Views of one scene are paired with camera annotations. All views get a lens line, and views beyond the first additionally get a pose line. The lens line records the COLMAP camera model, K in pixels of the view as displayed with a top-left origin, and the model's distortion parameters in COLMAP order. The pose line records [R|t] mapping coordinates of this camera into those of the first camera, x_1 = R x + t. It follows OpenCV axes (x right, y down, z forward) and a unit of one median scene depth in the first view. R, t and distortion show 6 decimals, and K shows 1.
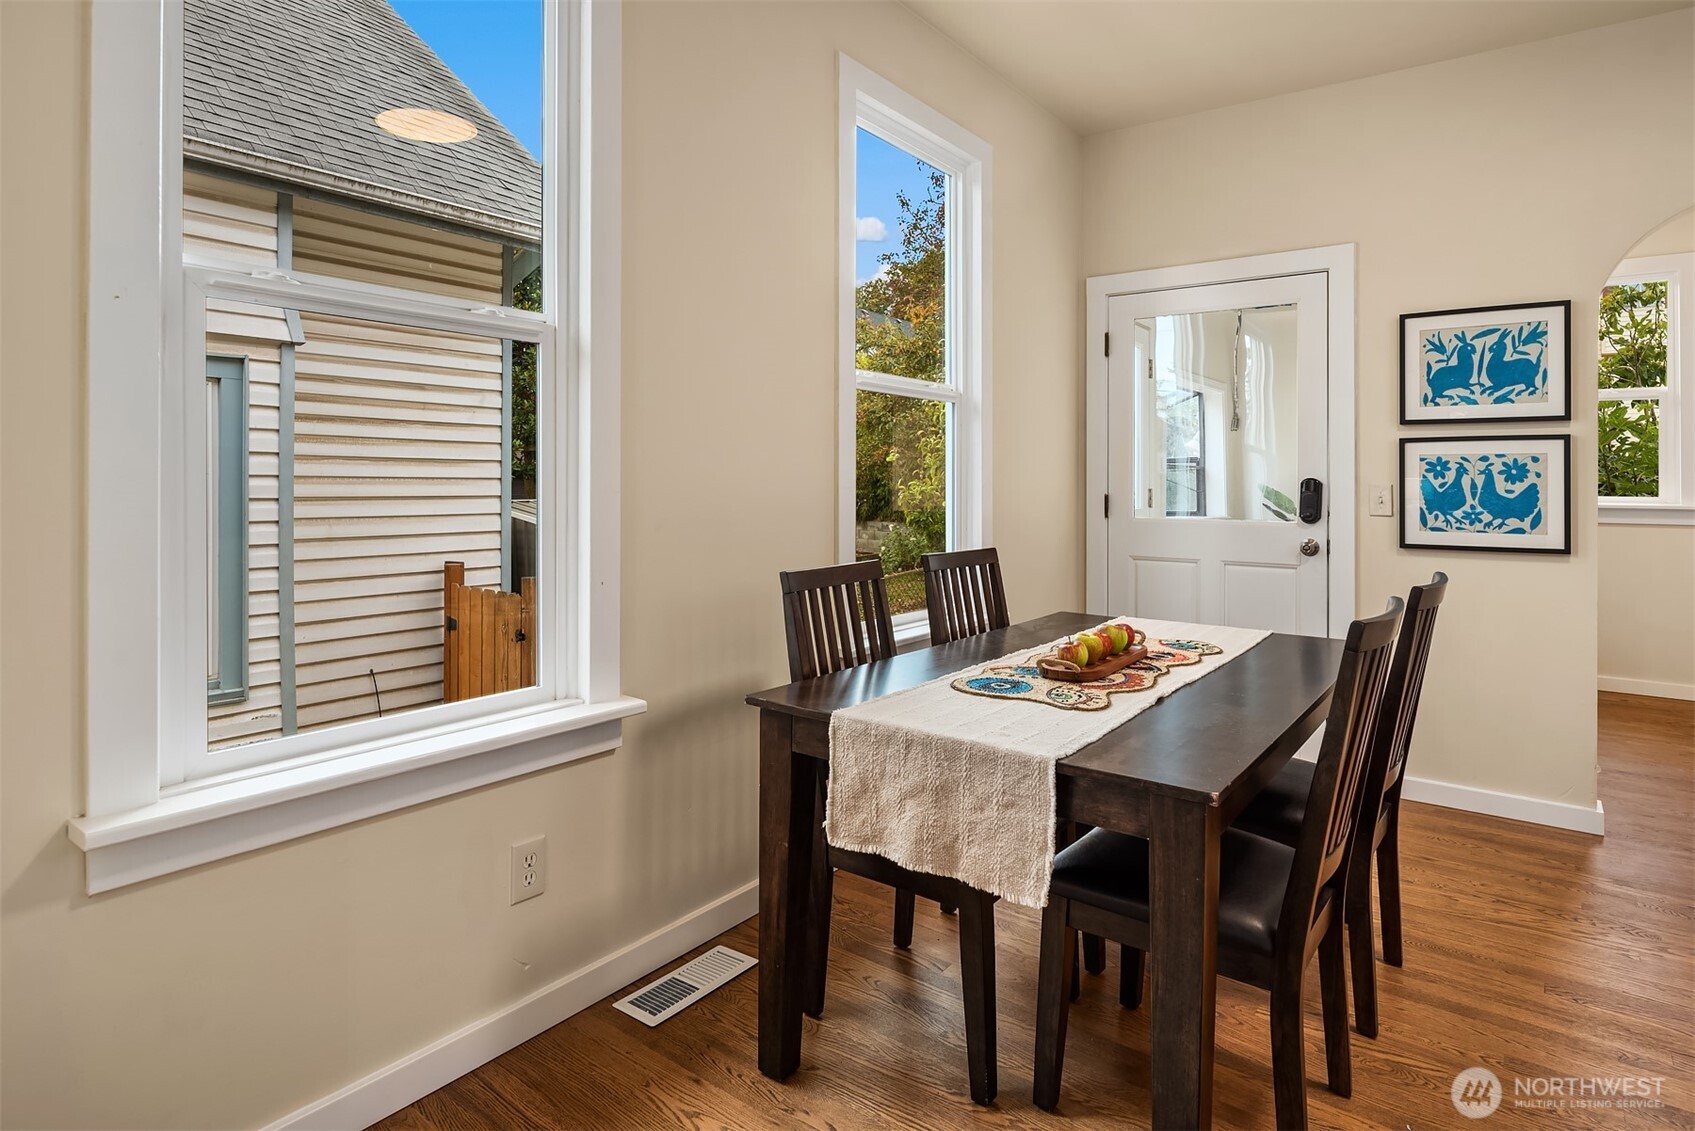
lens RADIAL K [[930.6, 0, 848.4], [0, 930.6, 482.9], [0, 0, 1]] dist [-0.000153, -0.006510]
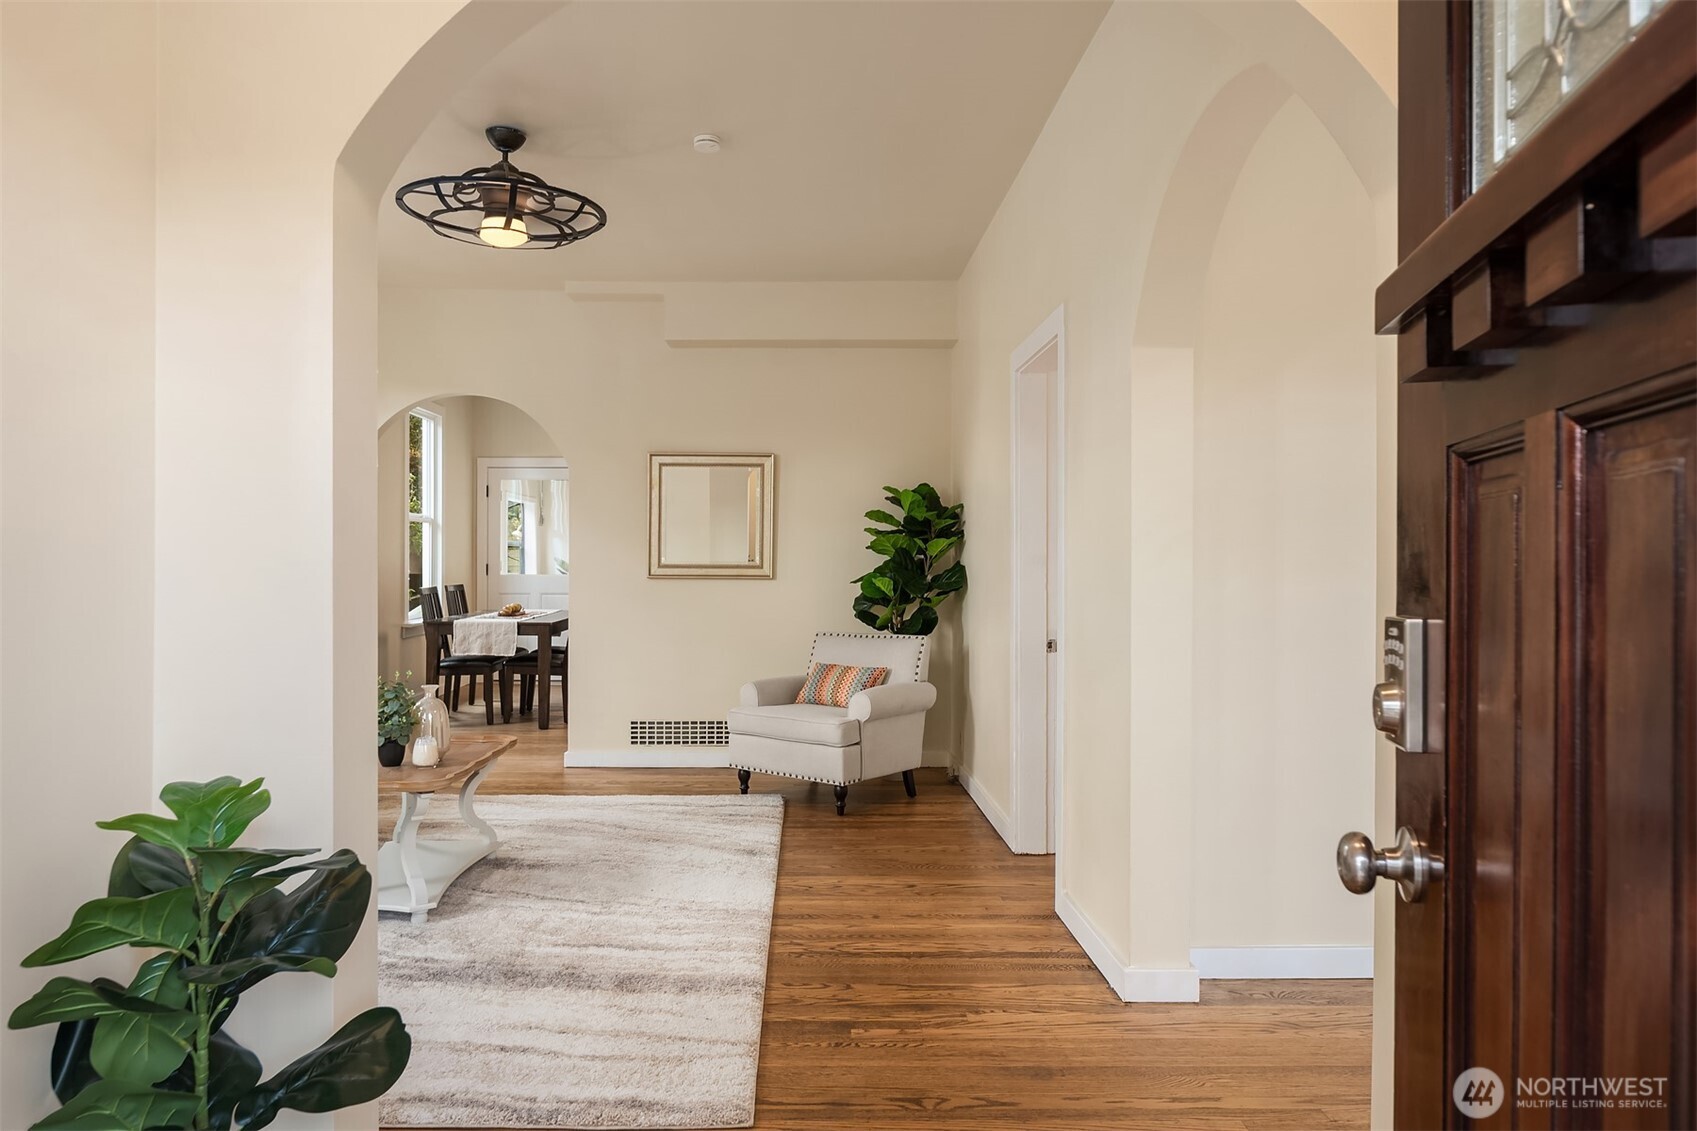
lens RADIAL K [[1131.7, 0, 814.5], [0, 1131.7, 551.5], [0, 0, 1]] dist [0.011403, -0.014201]
pose [[0.798431, -0.003488, 0.602076, -0.825349], [0.002711, 0.999994, 0.002198, -0.020887], [-0.602080, -0.000122, 0.798435, -1.816918]]
